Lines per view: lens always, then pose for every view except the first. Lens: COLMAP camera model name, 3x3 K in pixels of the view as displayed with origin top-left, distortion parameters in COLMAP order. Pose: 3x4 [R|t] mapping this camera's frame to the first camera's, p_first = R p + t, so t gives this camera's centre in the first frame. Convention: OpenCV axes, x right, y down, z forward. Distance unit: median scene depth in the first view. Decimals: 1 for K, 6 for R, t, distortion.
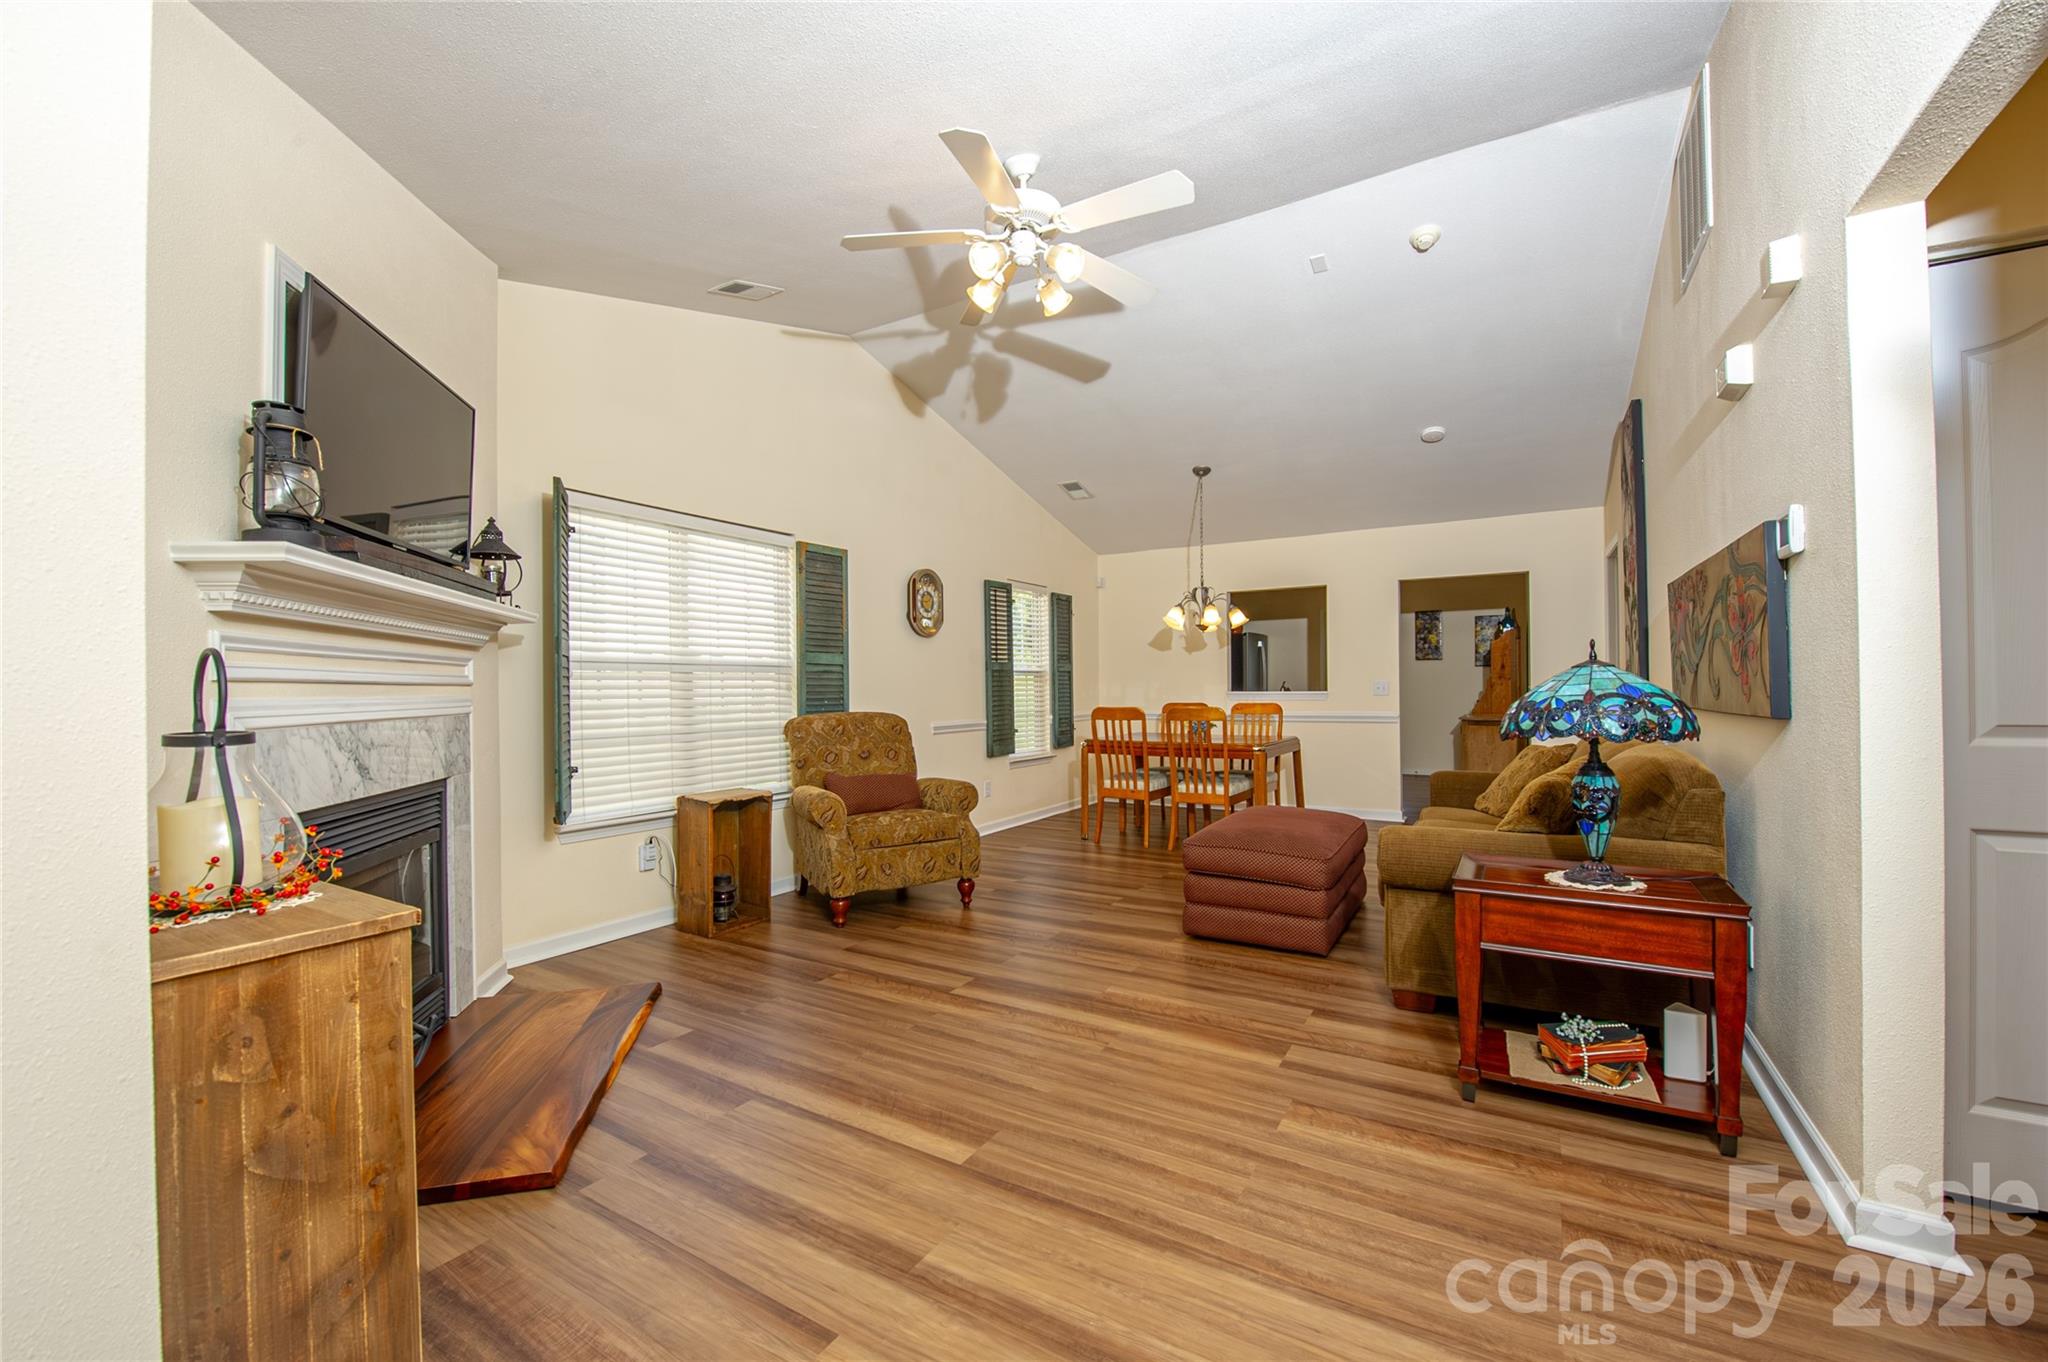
lens RADIAL K [[818.5, 0, 1026.0], [0, 818.5, 685.5], [0, 0, 1]] dist [-0.012858, -0.002879]
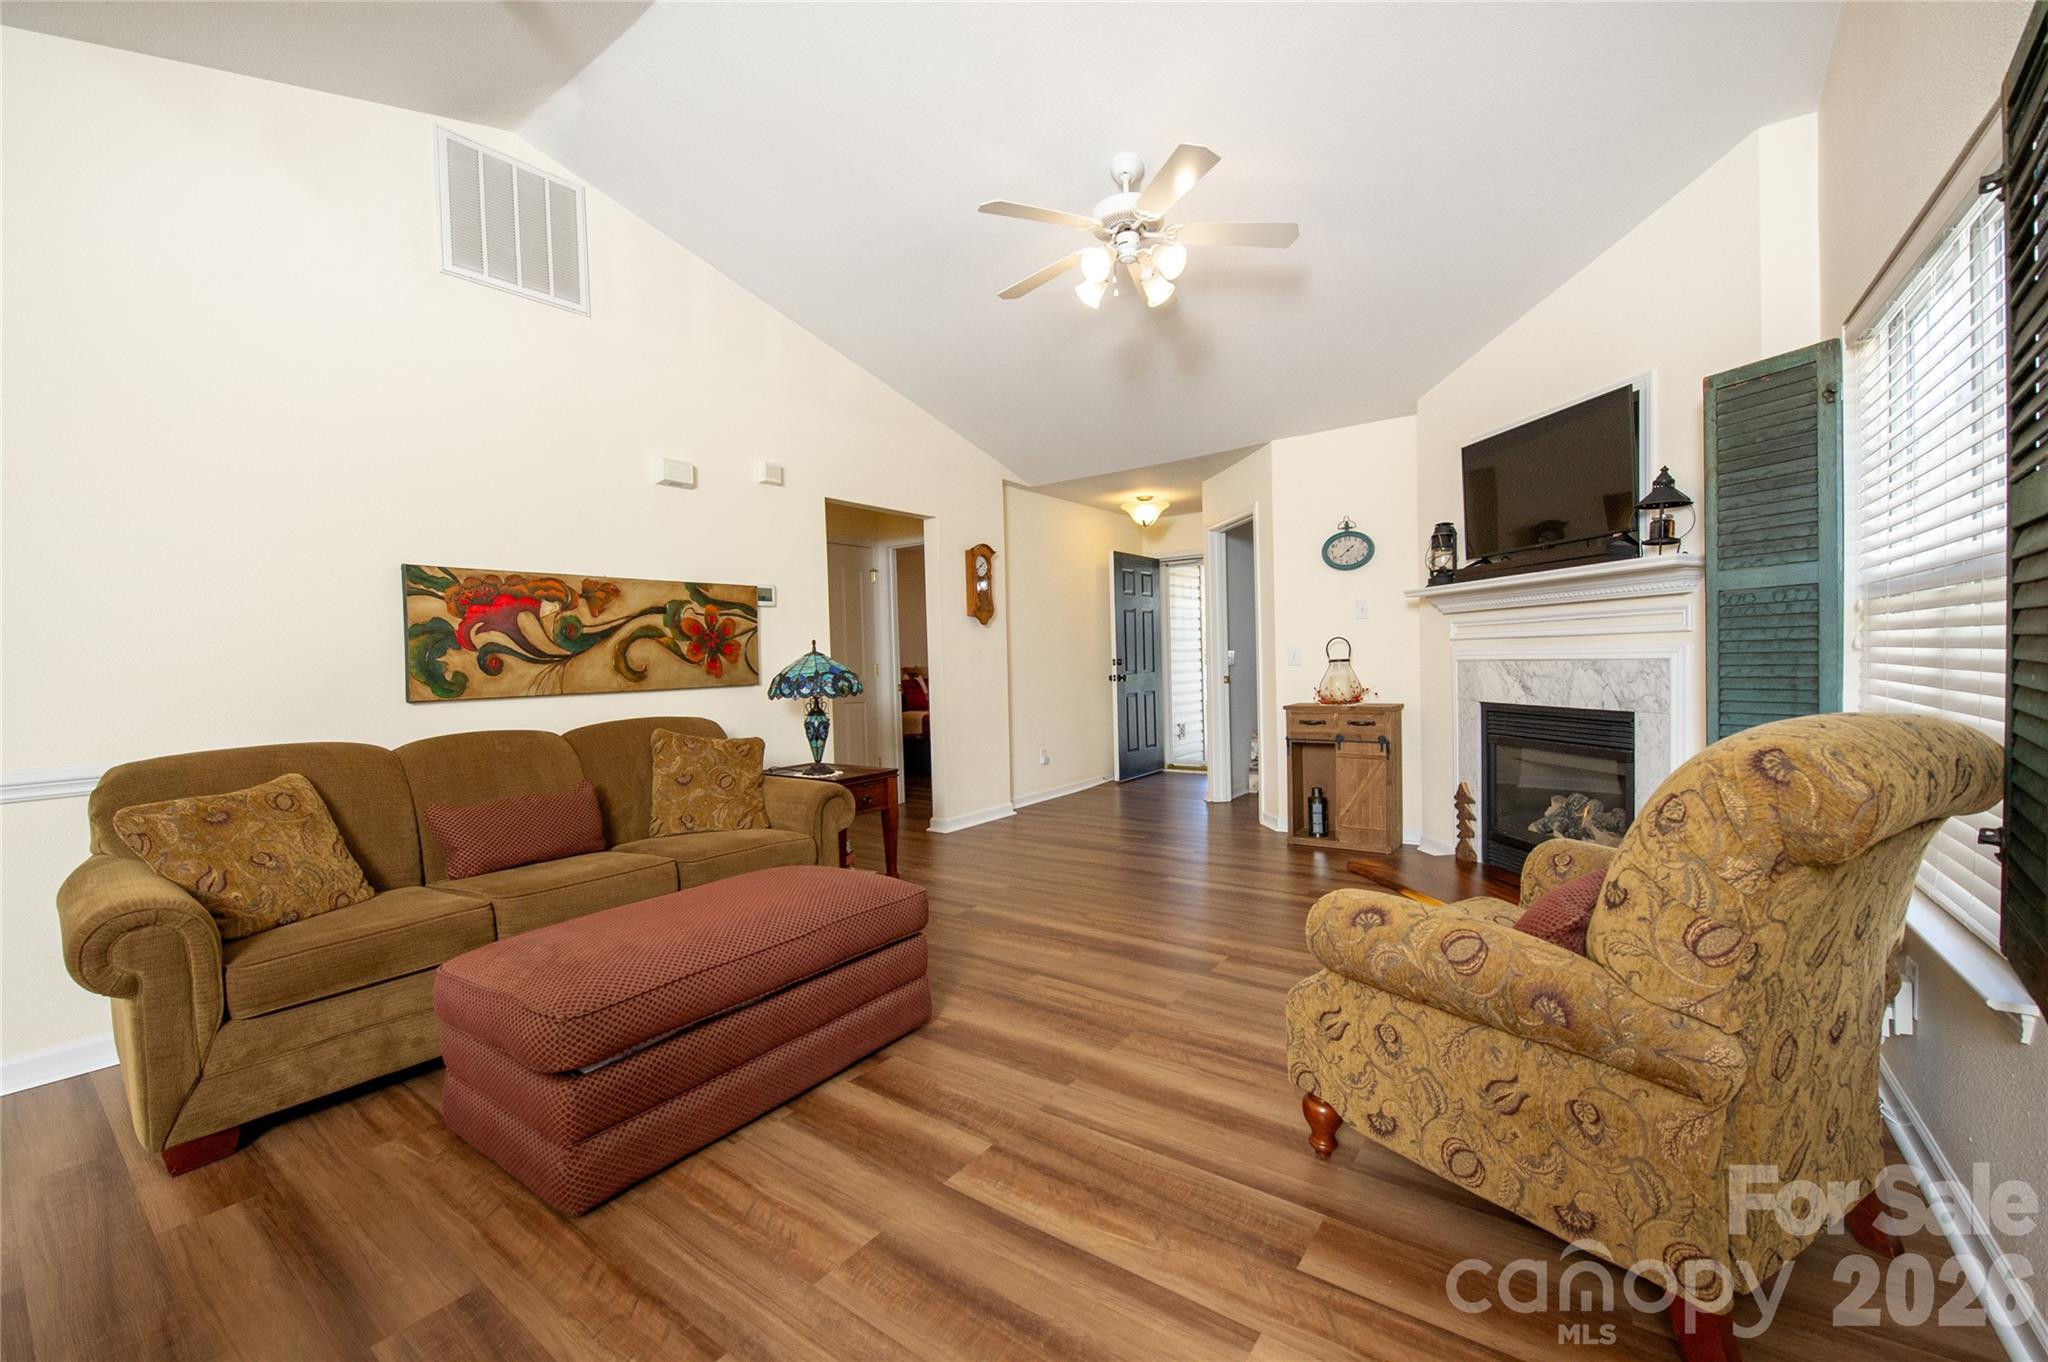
lens RADIAL K [[818.5, 0, 1026.0], [0, 818.5, 685.5], [0, 0, 1]] dist [-0.012858, -0.002879]
pose [[-0.995124, 0.033962, 0.092605, 0.032035], [0.036744, 0.998918, 0.028499, 0.004755], [-0.091537, 0.031763, -0.995295, 1.304244]]
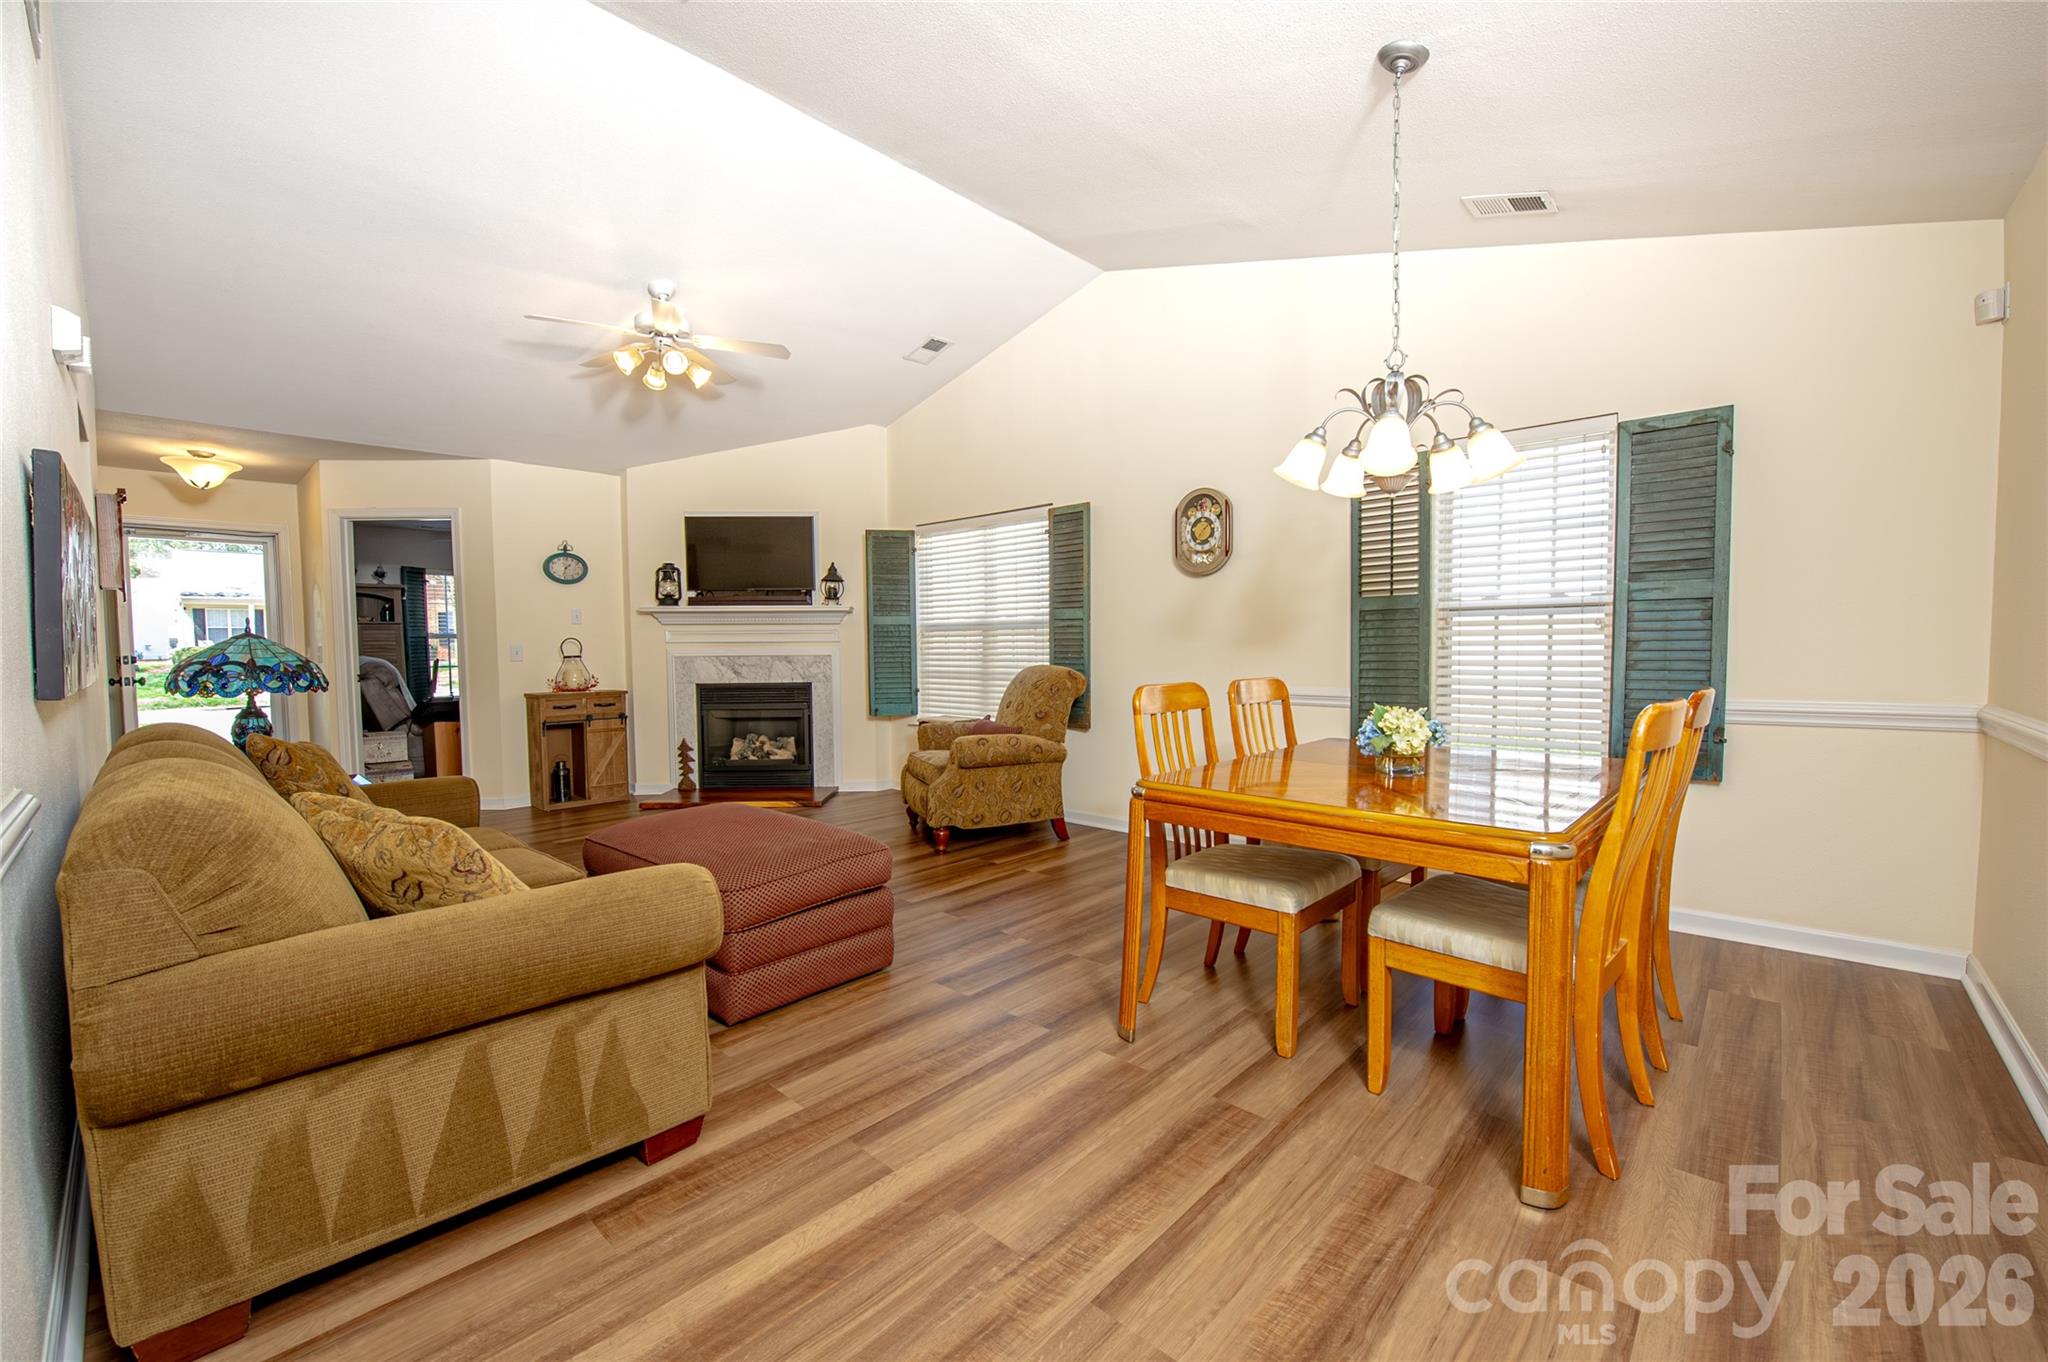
lens RADIAL K [[818.5, 0, 1026.0], [0, 818.5, 685.5], [0, 0, 1]] dist [-0.012858, -0.002879]
pose [[-0.204776, 0.058319, -0.977070, 0.826471], [0.013116, 0.998297, 0.056837, -0.001219], [0.978721, -0.001176, -0.205193, 1.201502]]
